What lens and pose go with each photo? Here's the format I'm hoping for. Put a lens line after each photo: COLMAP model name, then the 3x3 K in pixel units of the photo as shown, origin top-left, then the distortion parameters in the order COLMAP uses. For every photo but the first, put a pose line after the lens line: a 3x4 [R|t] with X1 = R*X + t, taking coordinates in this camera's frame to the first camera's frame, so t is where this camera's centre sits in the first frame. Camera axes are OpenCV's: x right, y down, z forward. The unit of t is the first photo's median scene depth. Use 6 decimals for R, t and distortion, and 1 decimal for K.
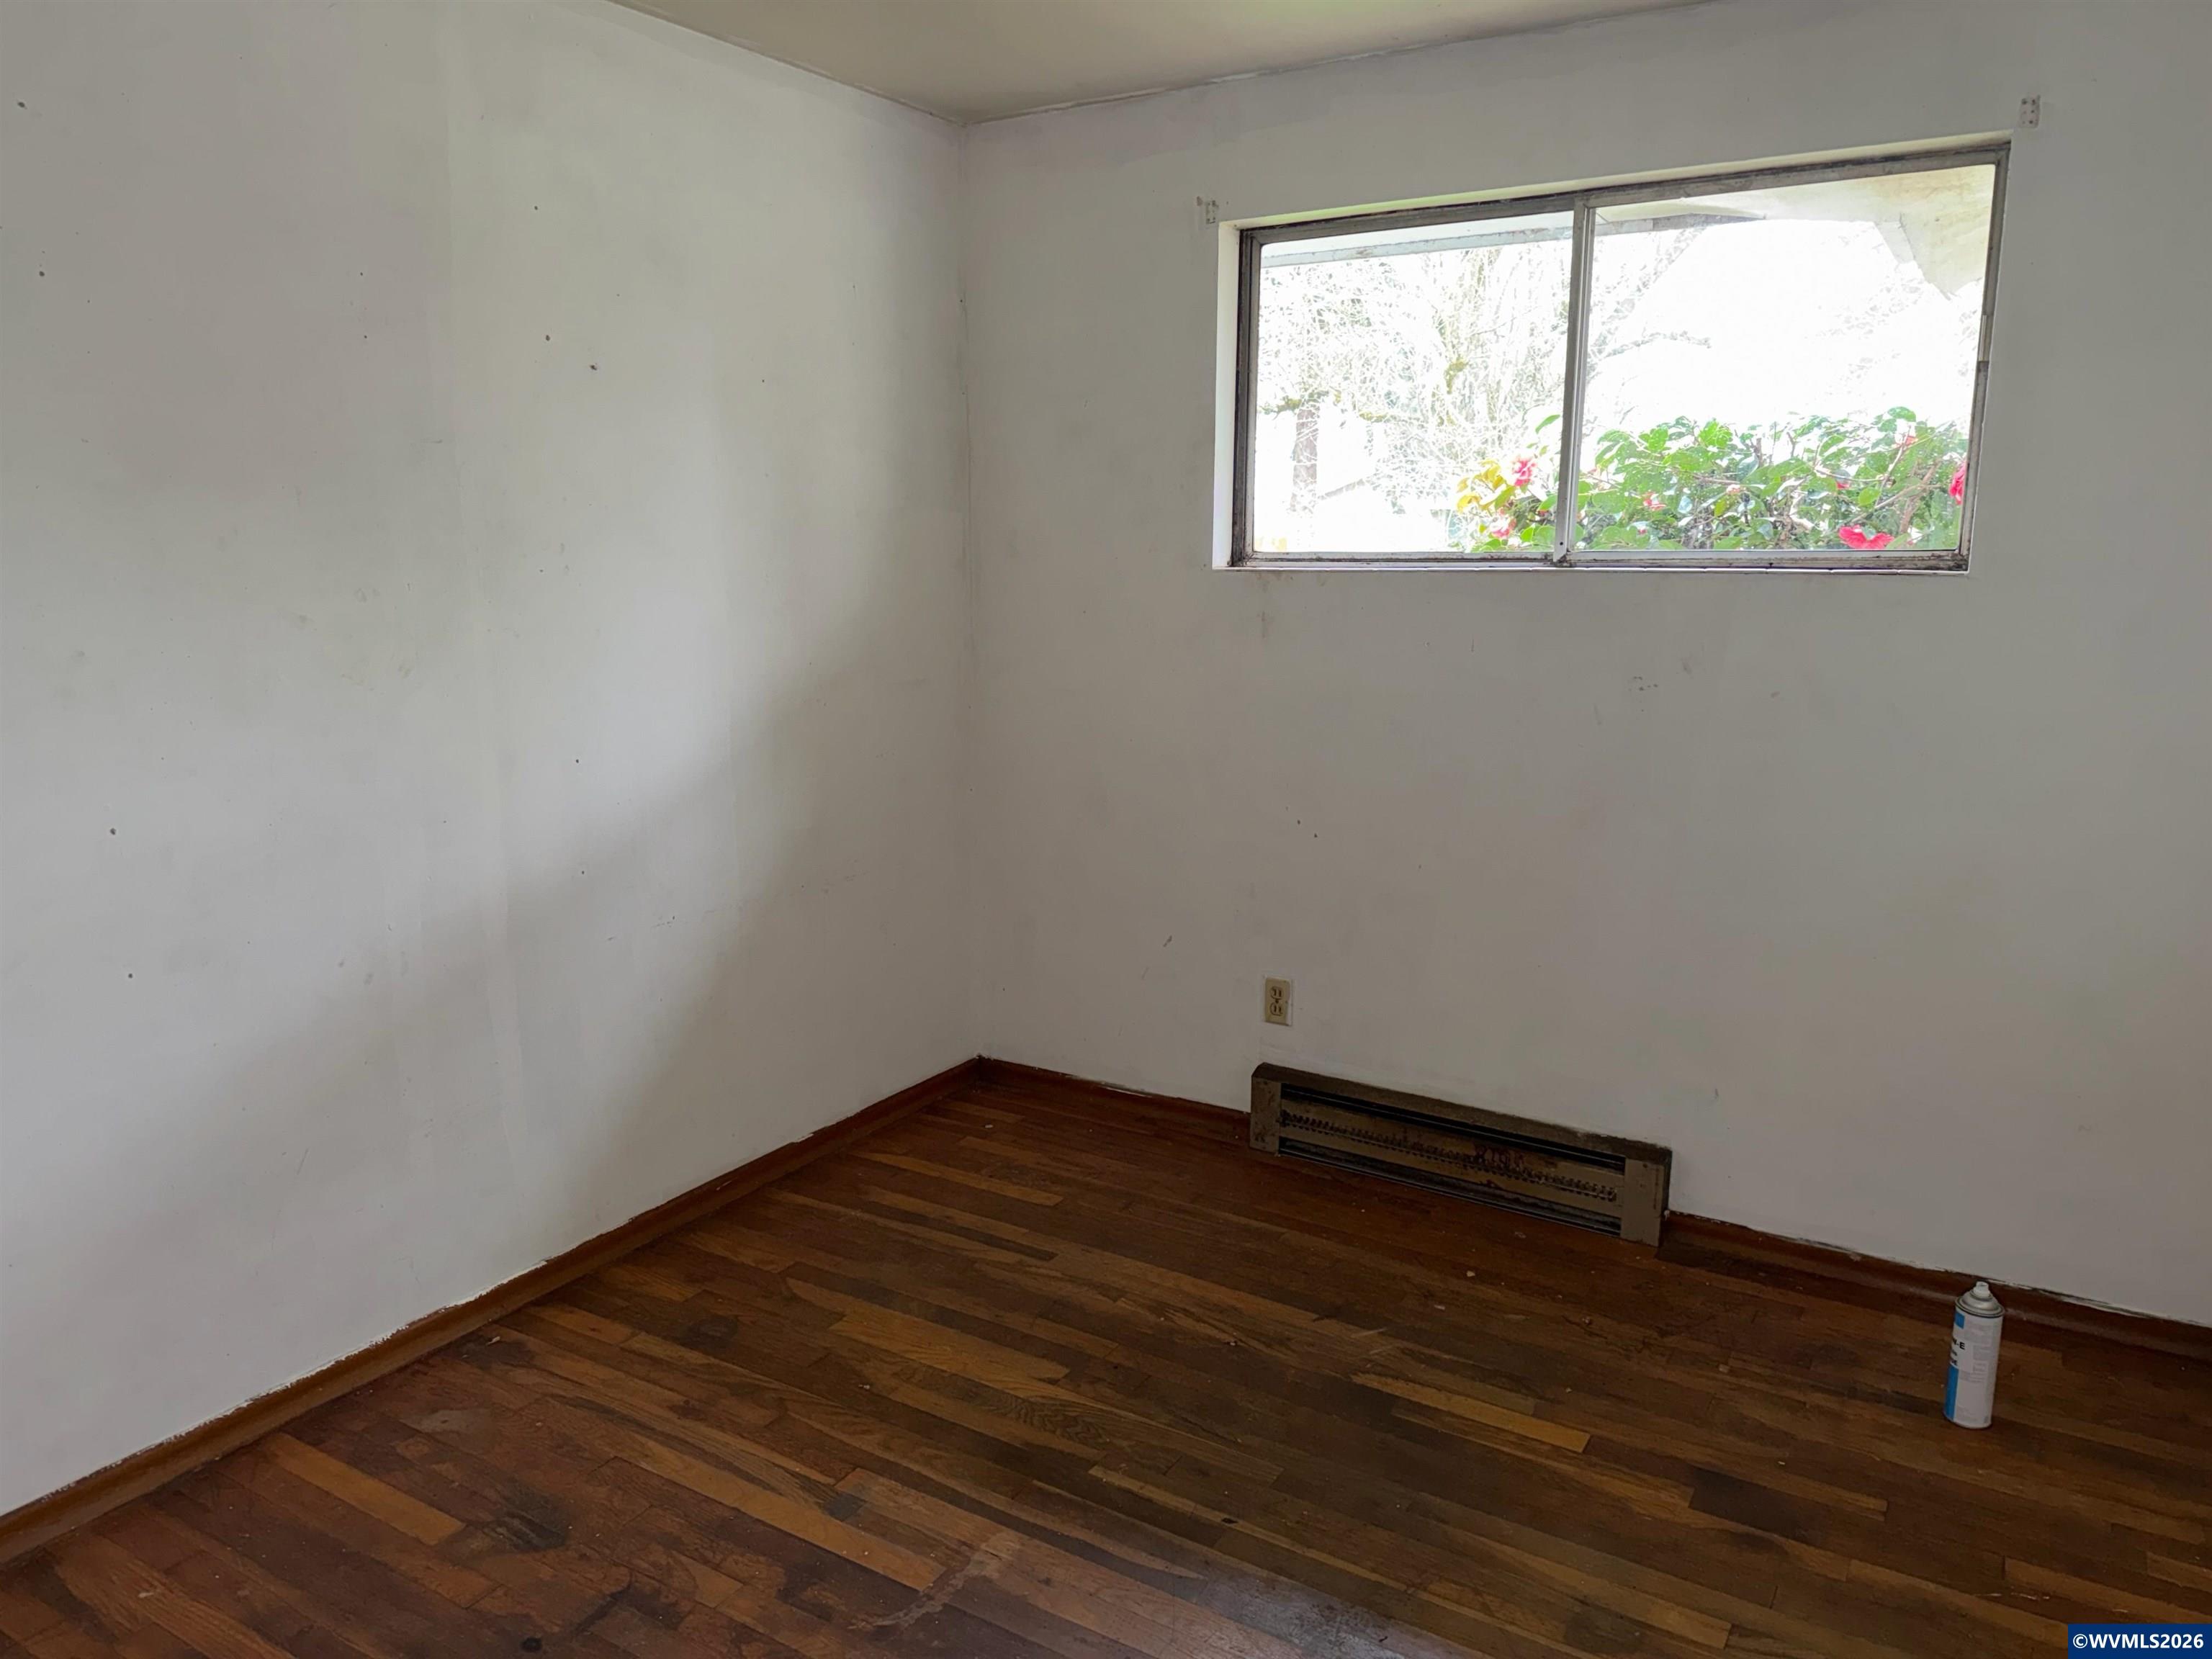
lens RADIAL K [[1560.3, 0, 1089.0], [0, 1560.3, 841.8], [0, 0, 1]] dist [0.108048, -0.160377]
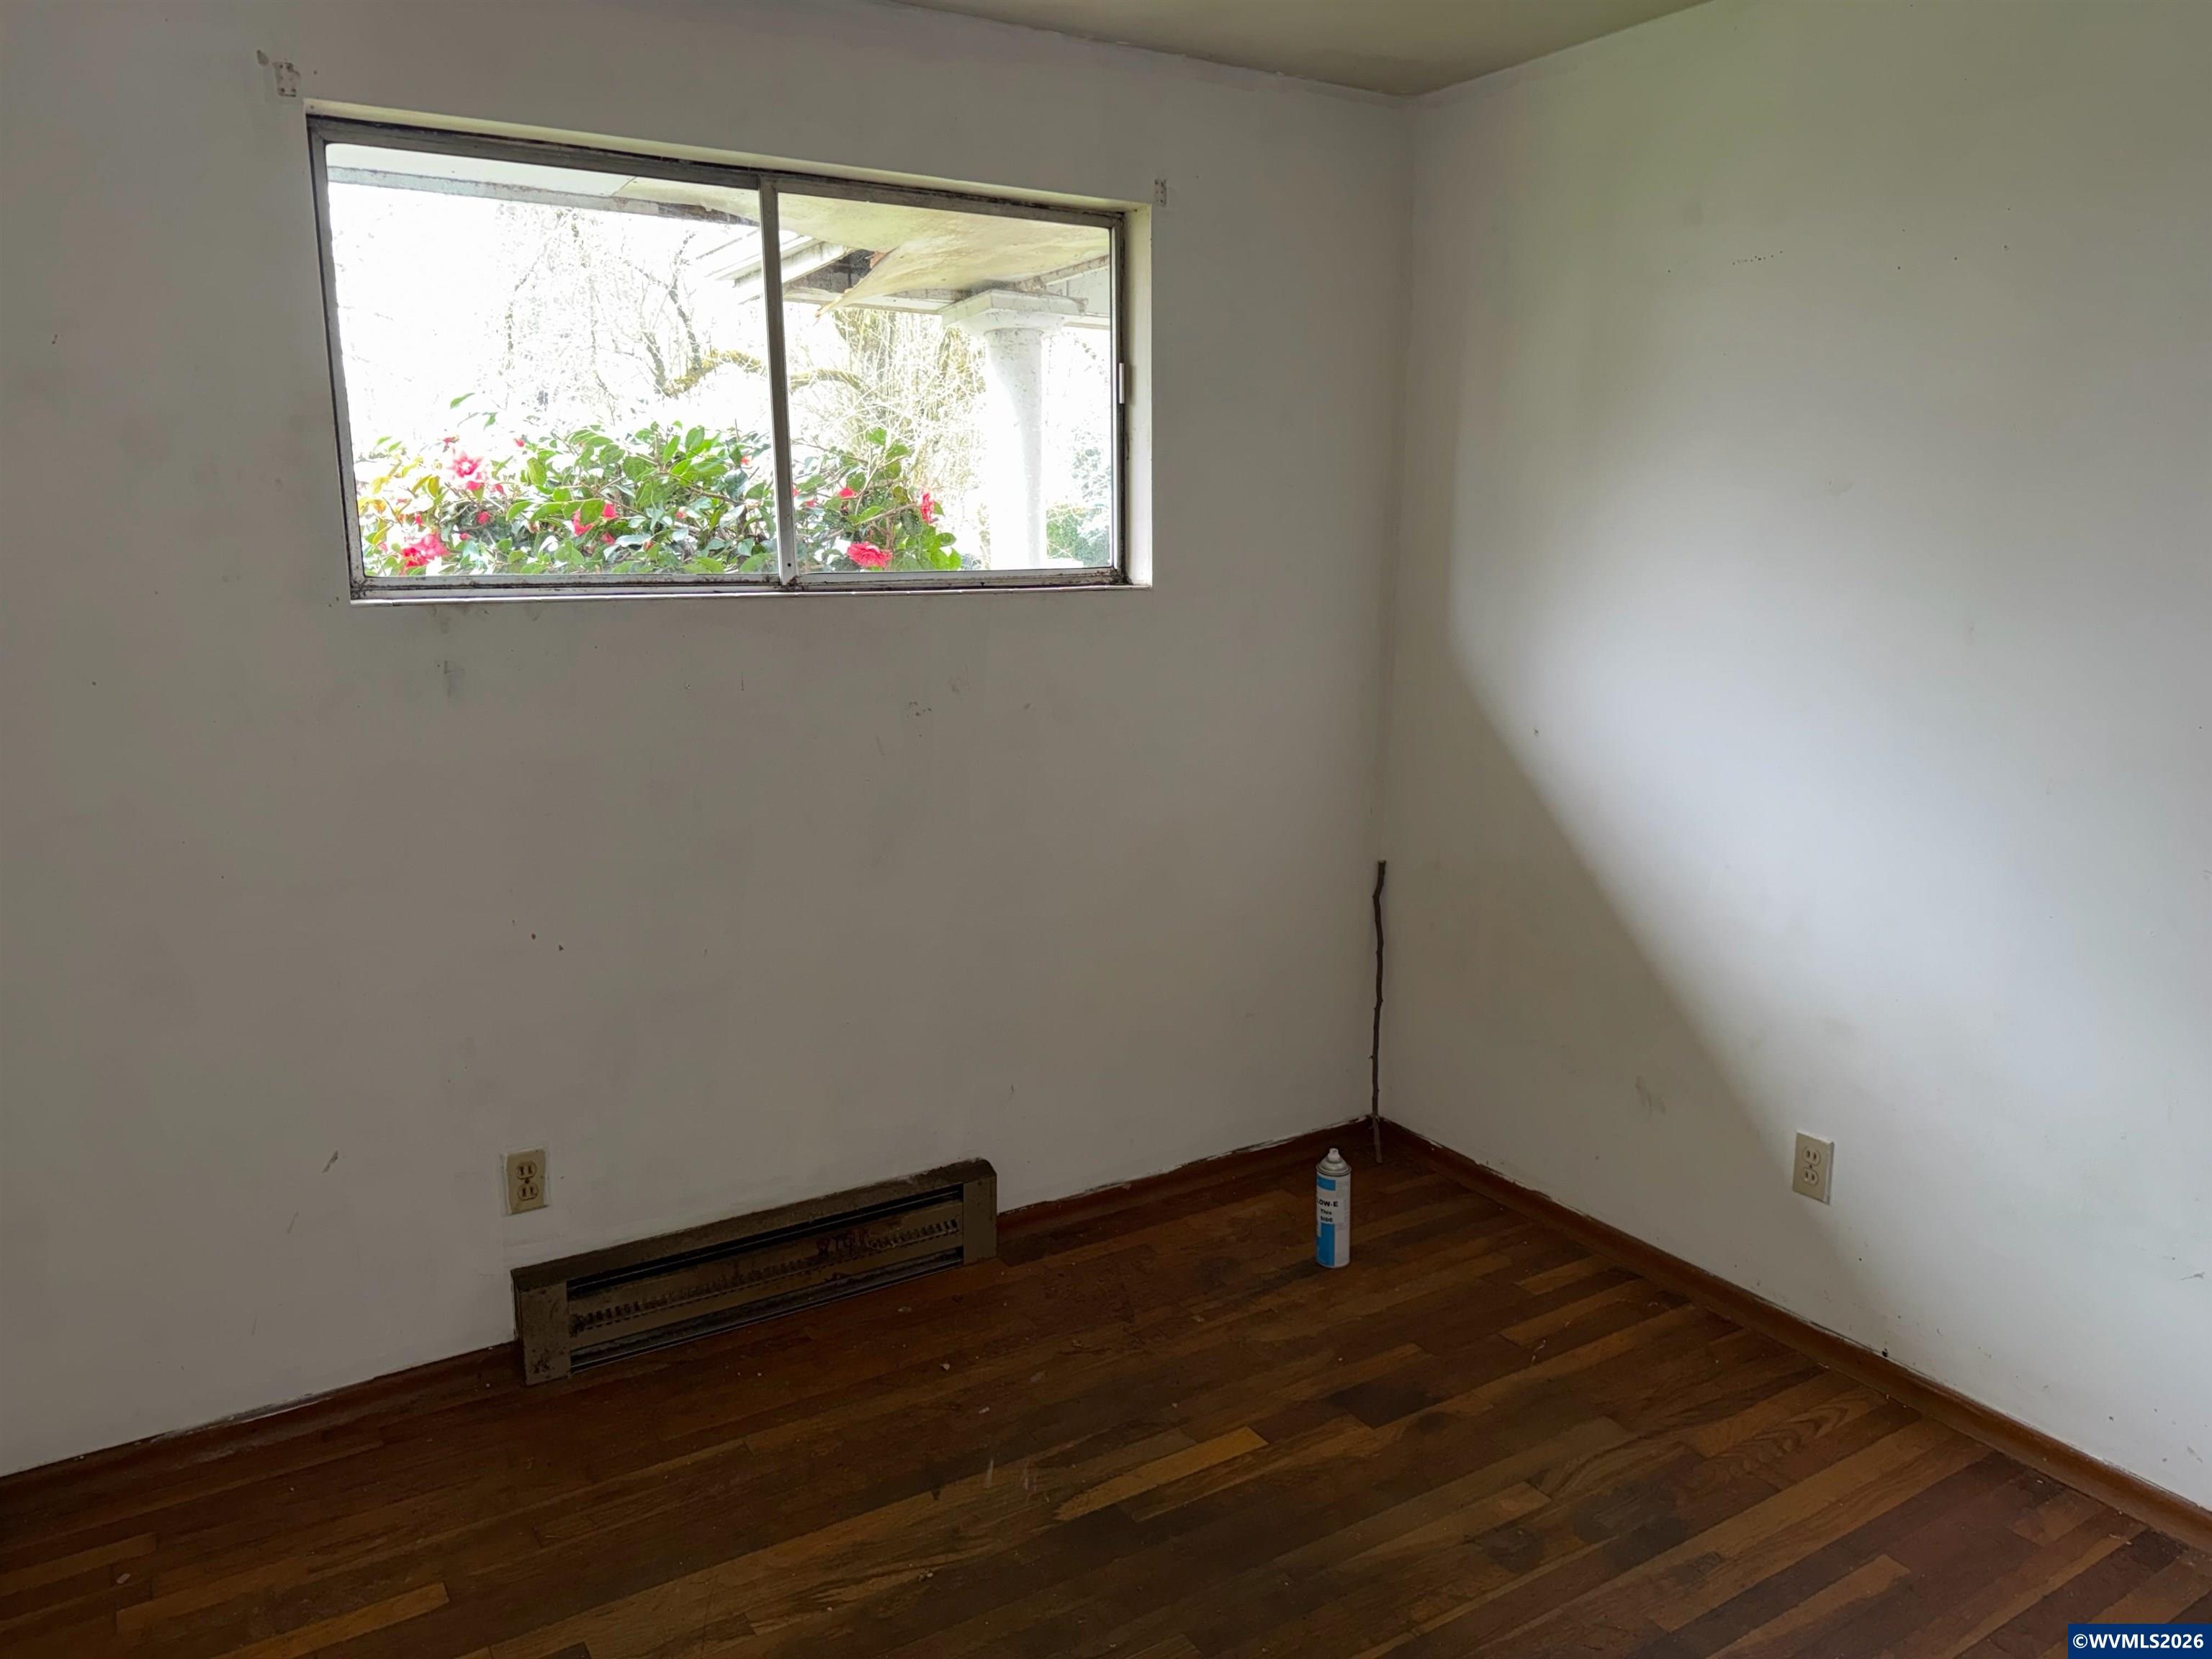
lens RADIAL K [[1579.9, 0, 1030.2], [0, 1579.9, 839.8], [0, 0, 1]] dist [0.196801, -0.397677]
pose [[0.428361, -0.174489, 0.886600, -0.498743], [0.176145, 0.978480, 0.107467, -0.112616], [-0.886273, 0.110136, 0.449878, 0.500132]]
